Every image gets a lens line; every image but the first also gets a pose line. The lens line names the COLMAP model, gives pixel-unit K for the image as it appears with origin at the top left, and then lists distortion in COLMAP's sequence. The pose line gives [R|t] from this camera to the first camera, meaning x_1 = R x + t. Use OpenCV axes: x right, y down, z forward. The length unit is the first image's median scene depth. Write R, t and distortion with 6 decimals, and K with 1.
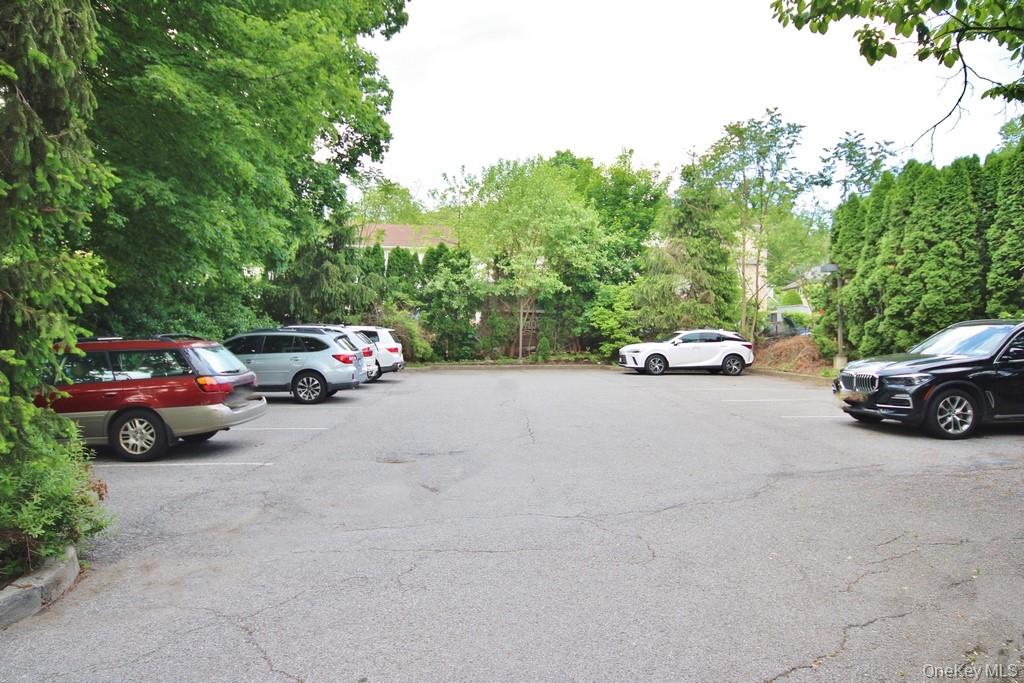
lens RADIAL K [[649.0, 0, 512.0], [0, 649.0, 341.5], [0, 0, 1]] dist [-0.000443, -0.000040]
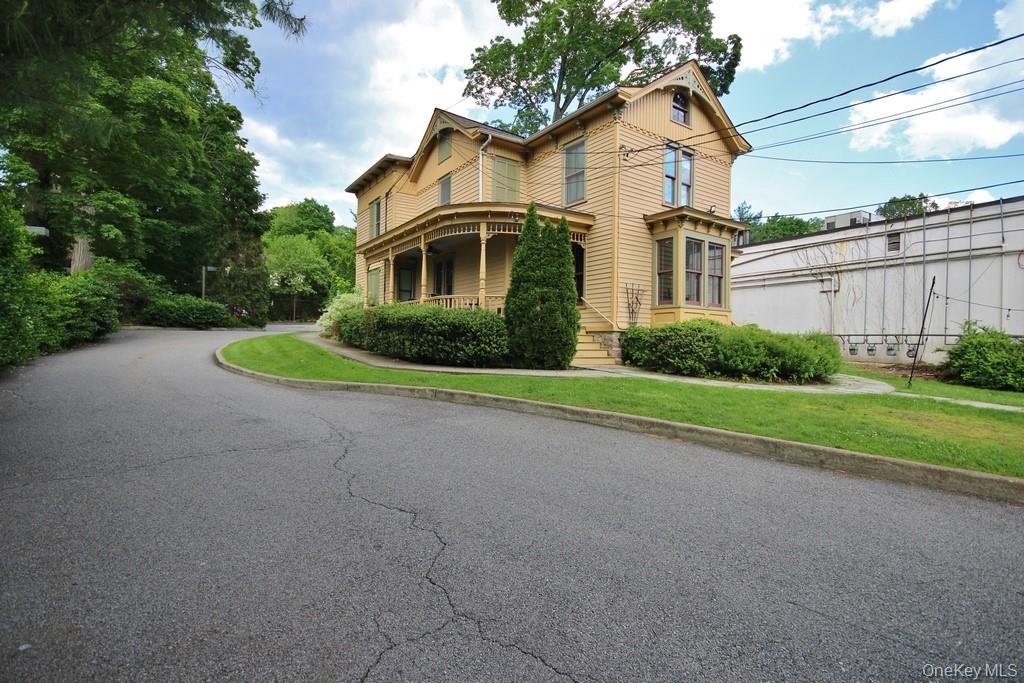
lens RADIAL K [[485.8, 0, 511.4], [0, 485.8, 340.1], [0, 0, 1]] dist [0.004269, -0.000367]
pose [[0.888615, -0.009697, 0.458552, -0.102372], [-0.007686, 0.999321, 0.036028, 0.029236], [-0.458590, -0.035540, 0.887937, -0.997569]]
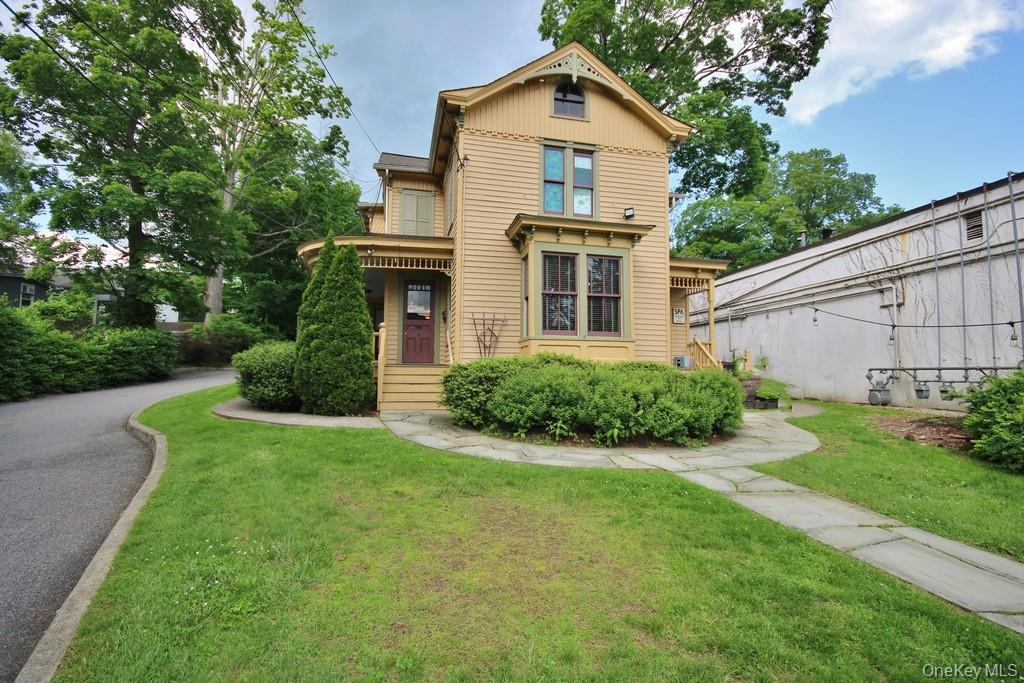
lens RADIAL K [[470.8, 0, 510.0], [0, 470.8, 340.6], [0, 0, 1]] dist [0.011329, -0.011776]
pose [[0.995358, -0.010462, 0.095668, 0.185063], [0.013885, 0.999284, -0.035189, 0.027174], [-0.095232, 0.036354, 0.994791, -1.013621]]
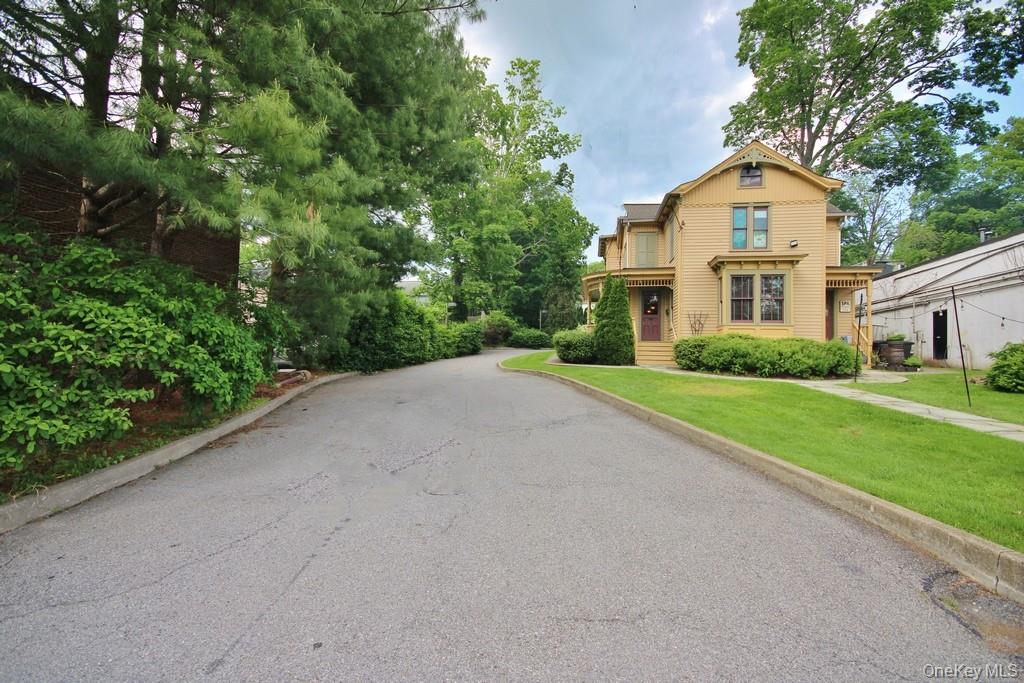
lens RADIAL K [[470.8, 0, 510.0], [0, 470.8, 340.6], [0, 0, 1]] dist [0.011329, -0.011776]
pose [[0.954498, -0.015558, -0.297812, 0.151218], [0.012260, 0.999841, -0.012938, 0.038141], [0.297966, 0.008698, 0.954537, -1.332337]]
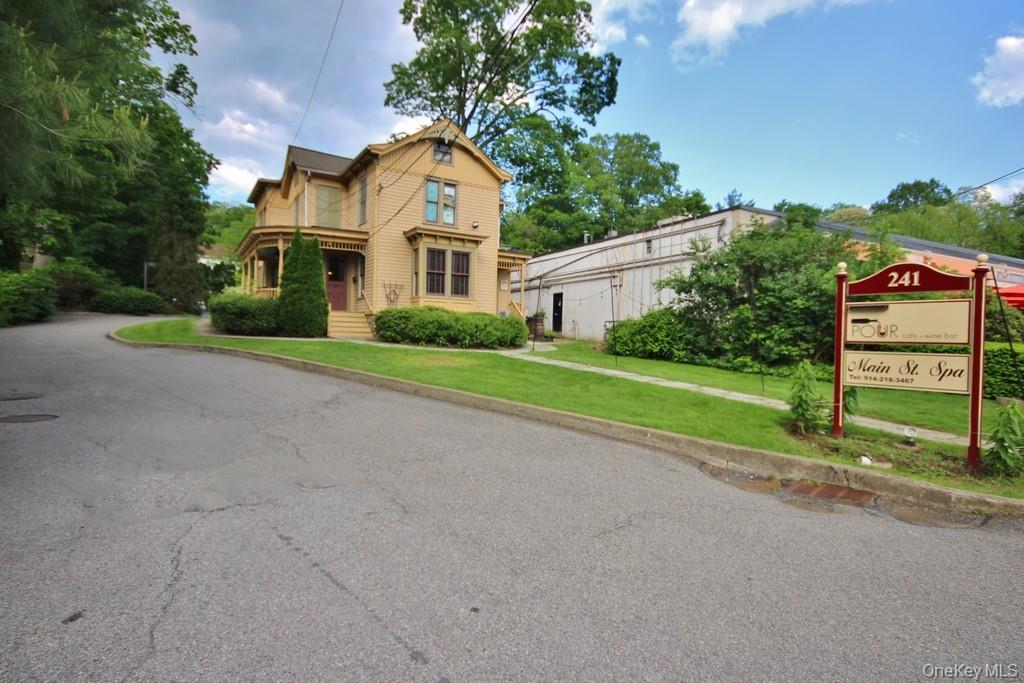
lens RADIAL K [[536.1, 0, 512.0], [0, 536.1, 341.5], [0, 0, 1]] dist [0.000673, 0.012158]
pose [[0.911481, -0.007513, 0.411274, 0.057287], [-0.013148, 0.998790, 0.047384, 0.036472], [-0.411132, -0.048597, 0.910279, -1.353026]]
